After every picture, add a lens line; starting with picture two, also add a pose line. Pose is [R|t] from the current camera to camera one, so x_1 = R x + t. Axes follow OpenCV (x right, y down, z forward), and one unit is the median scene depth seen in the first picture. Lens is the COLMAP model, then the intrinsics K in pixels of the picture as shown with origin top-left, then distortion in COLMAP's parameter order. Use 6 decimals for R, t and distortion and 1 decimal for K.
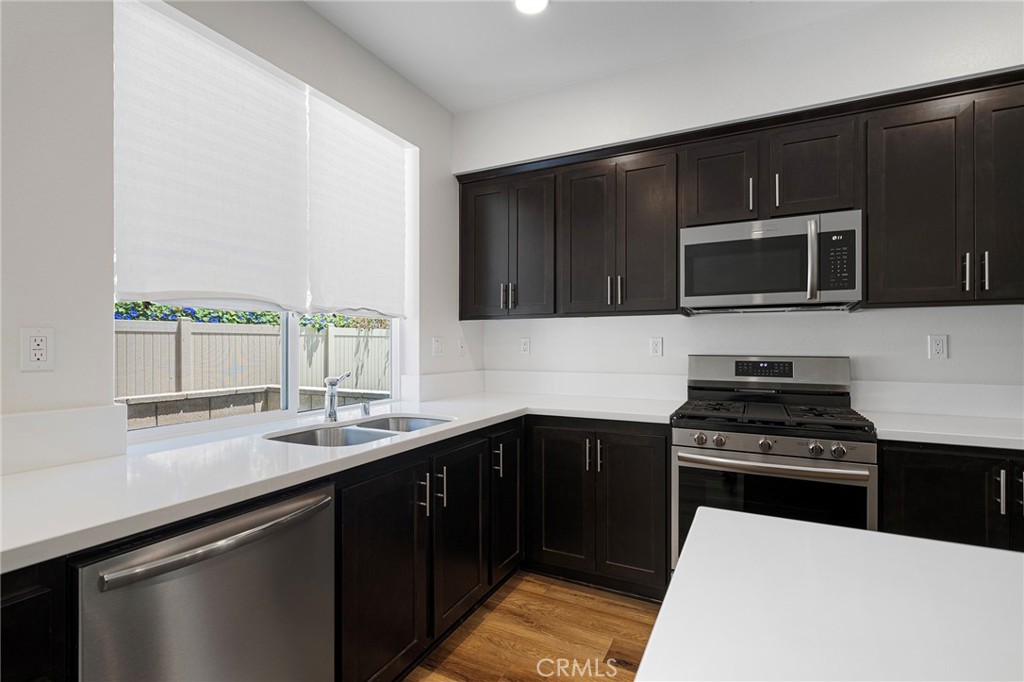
lens RADIAL K [[483.0, 0, 512.0], [0, 483.0, 341.0], [0, 0, 1]] dist [-0.000773, -0.000093]
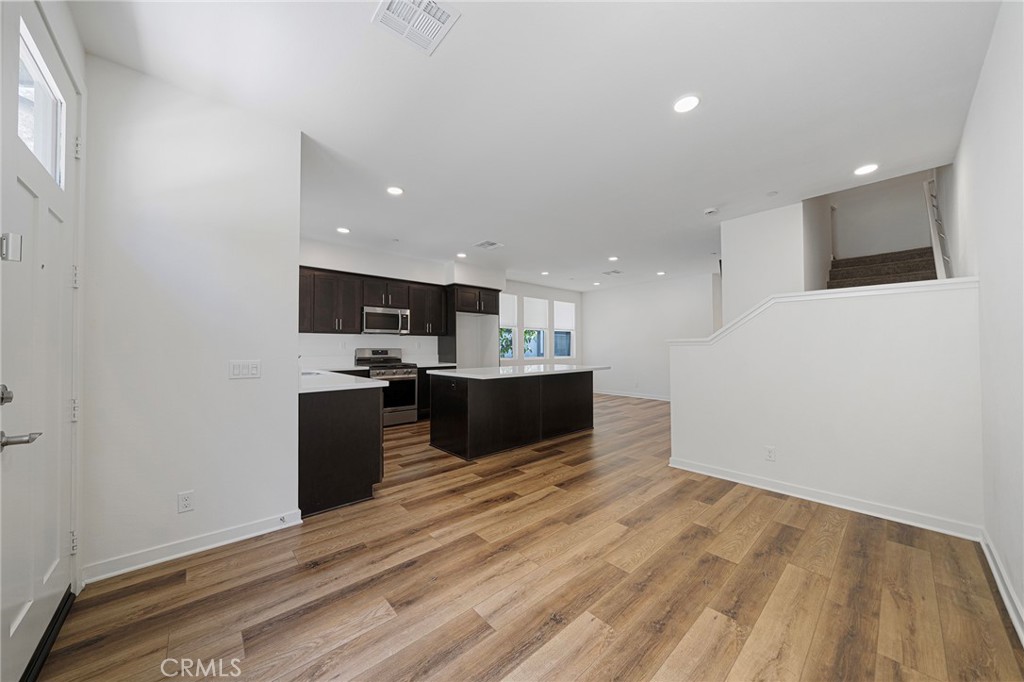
lens RADIAL K [[353.1, 0, 508.0], [0, 353.1, 346.4], [0, 0, 1]] dist [-0.000302, -0.000025]
pose [[0.358218, 0.008702, 0.933597, -1.456837], [-0.004837, 0.999960, -0.007465, 0.032524], [-0.933625, -0.001842, 0.358246, -0.662494]]
